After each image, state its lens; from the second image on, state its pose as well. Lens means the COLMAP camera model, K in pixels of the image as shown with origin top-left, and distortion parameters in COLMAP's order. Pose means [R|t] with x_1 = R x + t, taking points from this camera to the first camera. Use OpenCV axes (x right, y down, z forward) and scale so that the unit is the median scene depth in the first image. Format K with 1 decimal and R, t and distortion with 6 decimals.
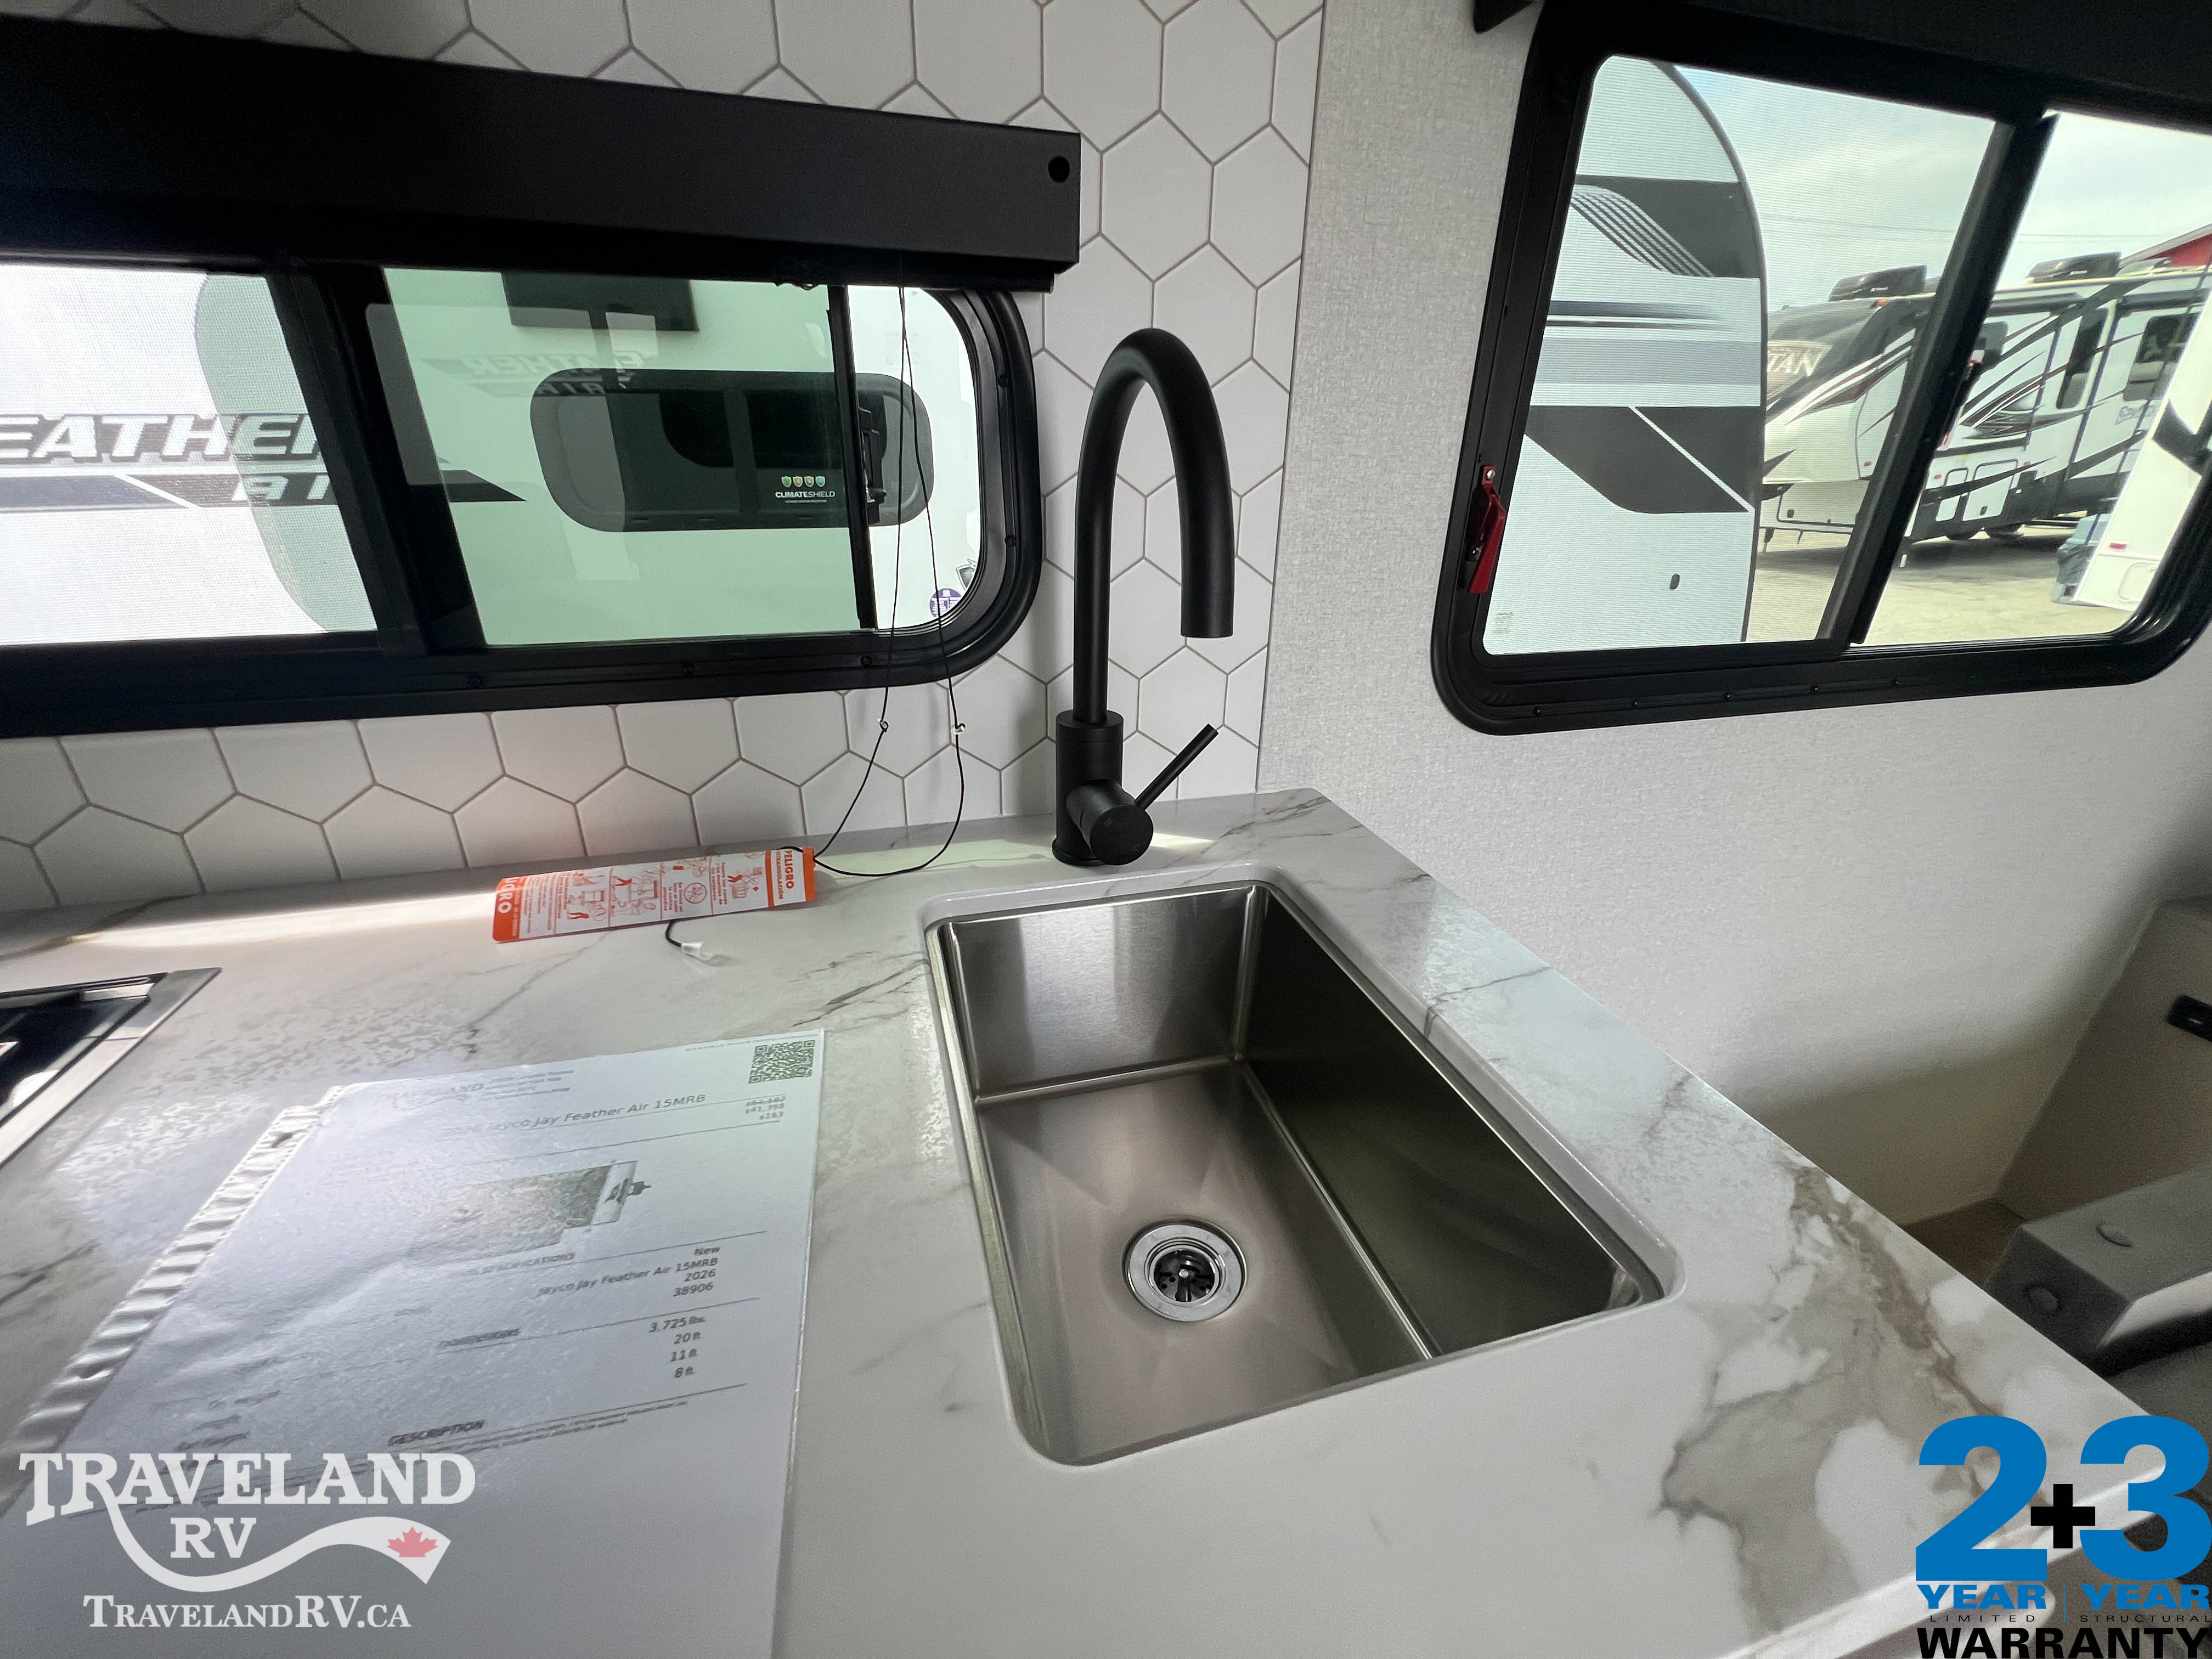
lens RADIAL K [[887.0, 0, 1106.0], [0, 887.0, 828.3], [0, 0, 1]] dist [-0.002170, 0.000480]
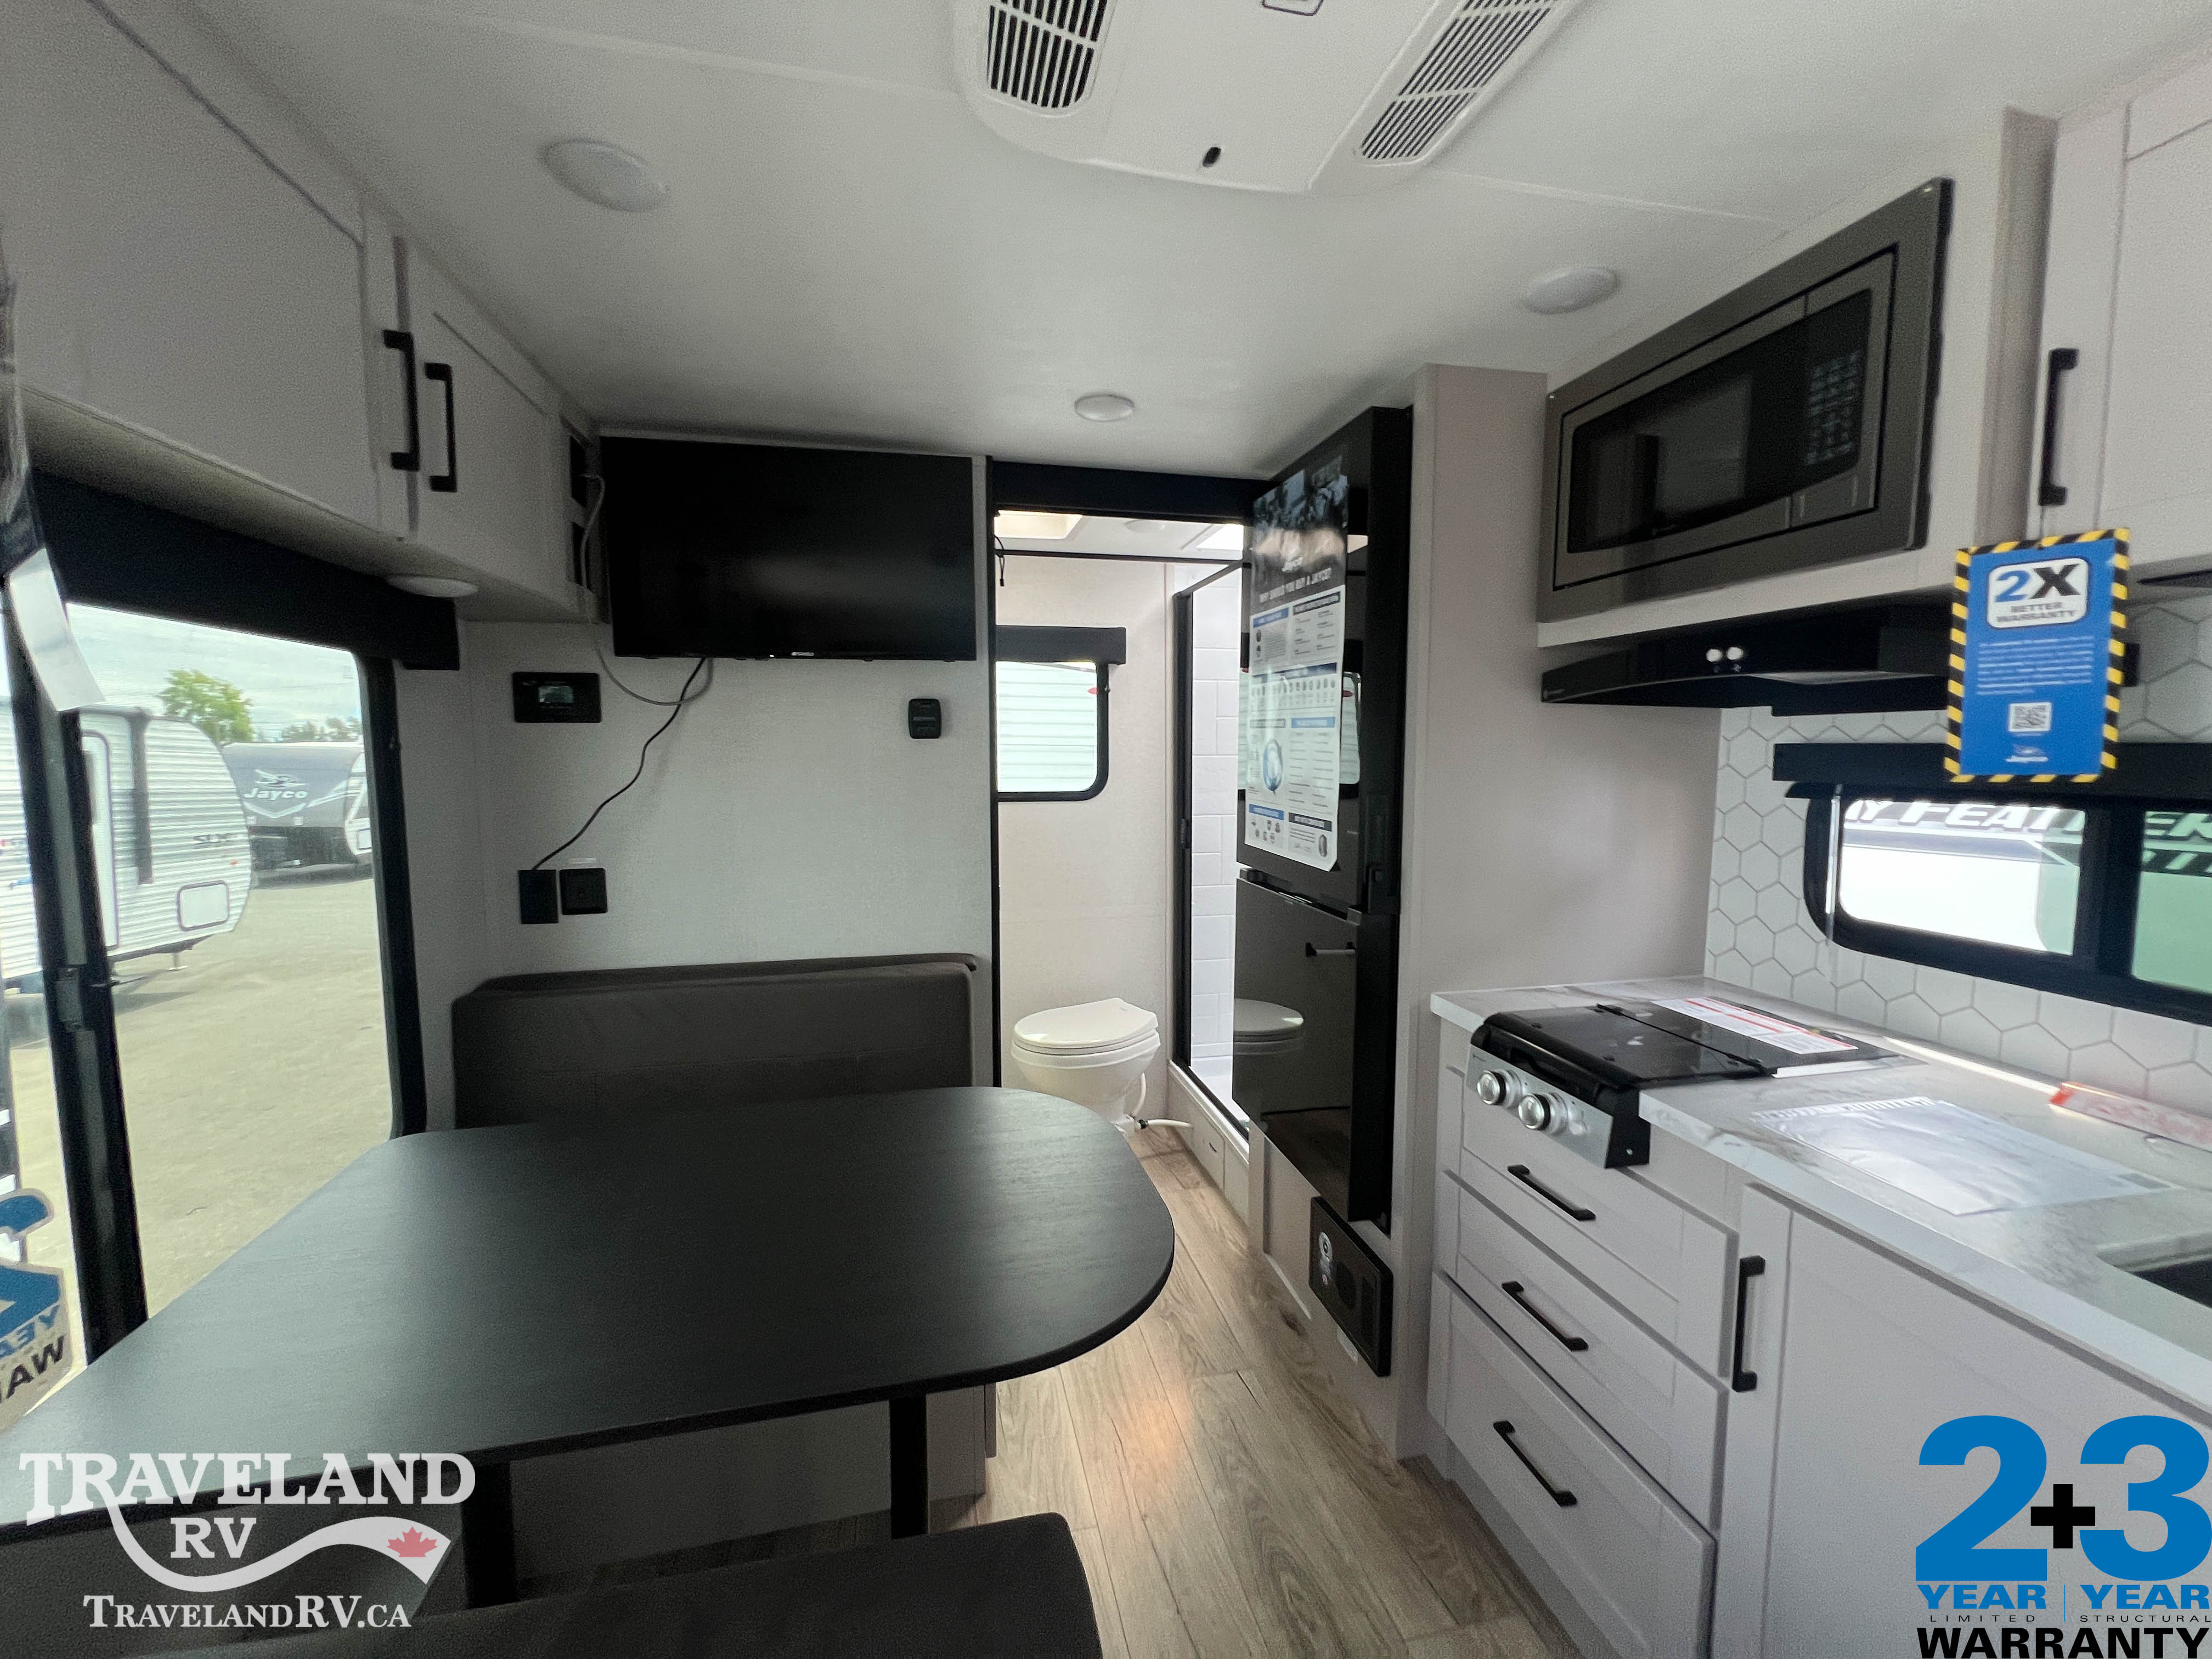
lens RADIAL K [[887.8, 0, 1106.0], [0, 887.8, 825.3], [0, 0, 1]] dist [-0.003139, 0.000582]
pose [[-0.060316, 0.069622, -0.995748, 1.343033], [-0.409052, 0.908231, 0.088281, 0.240575], [0.910515, 0.412638, -0.026302, -1.121063]]
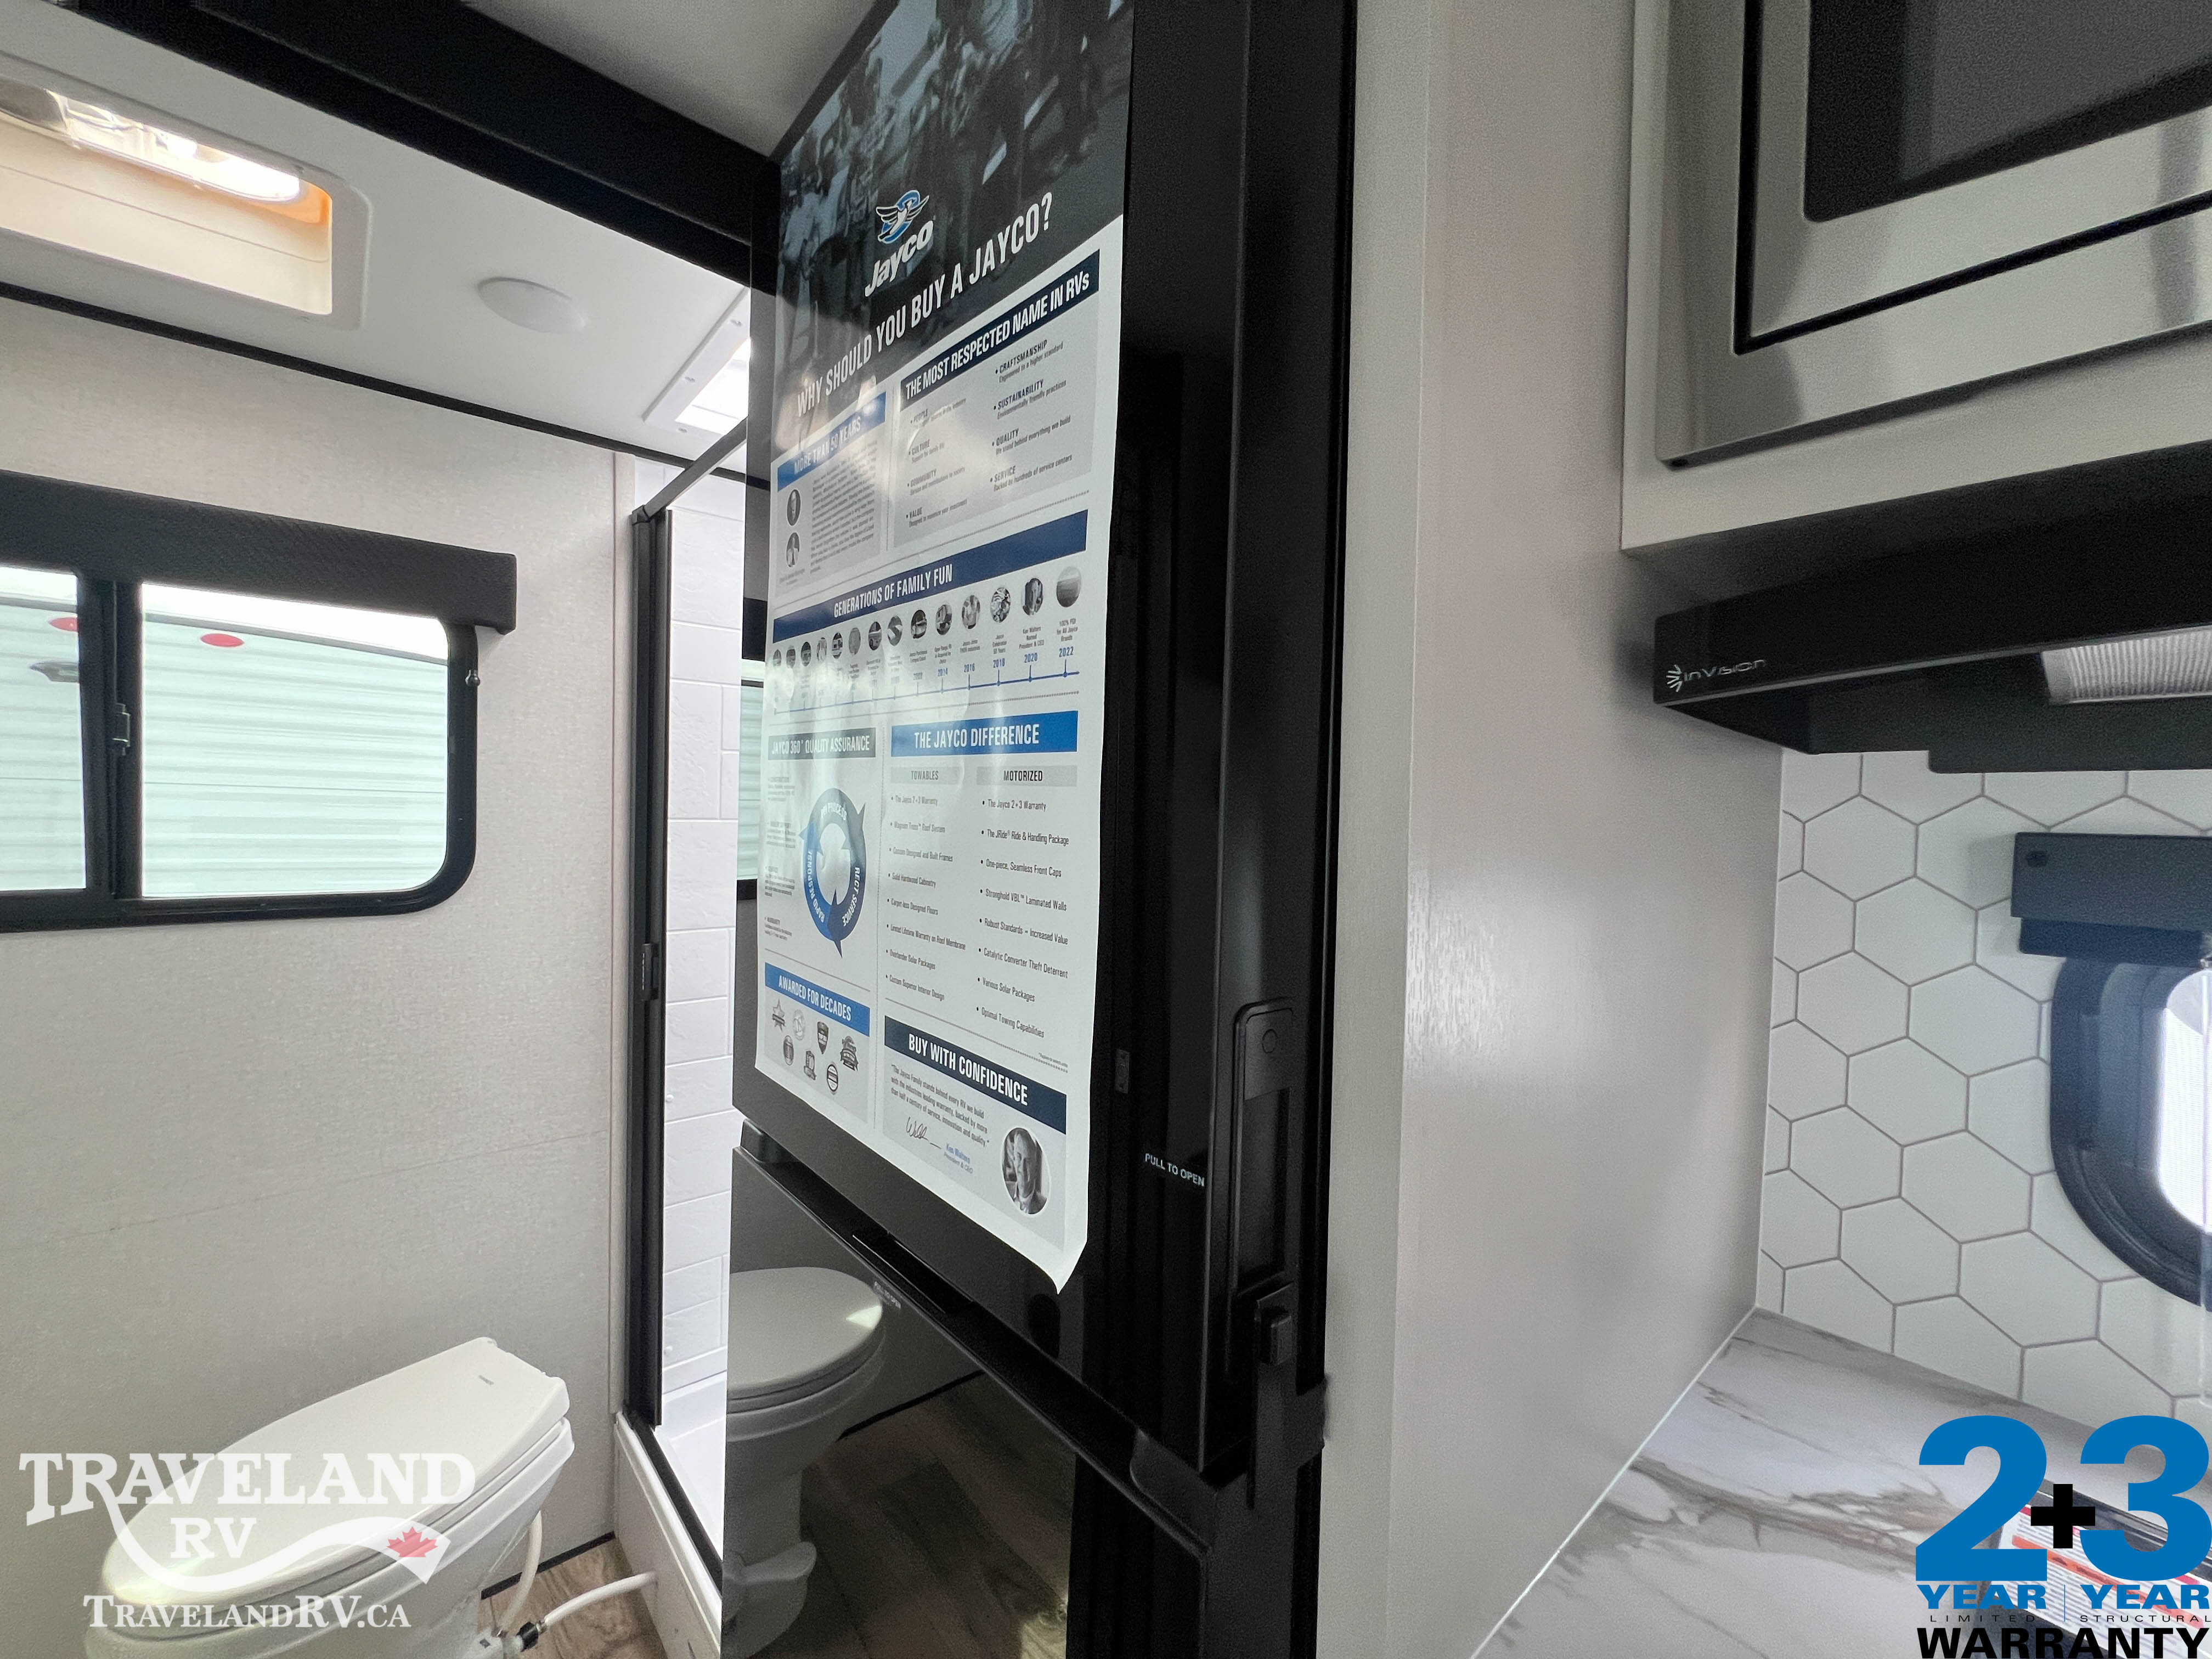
lens RADIAL K [[887.0, 0, 1105.6], [0, 887.0, 825.6], [0, 0, 1]] dist [-0.002170, 0.000480]
pose [[0.423257, 0.008345, -0.905971, -0.859011], [-0.385309, 0.906681, -0.171659, 0.087928], [0.819994, 0.421734, 0.386975, -0.907064]]
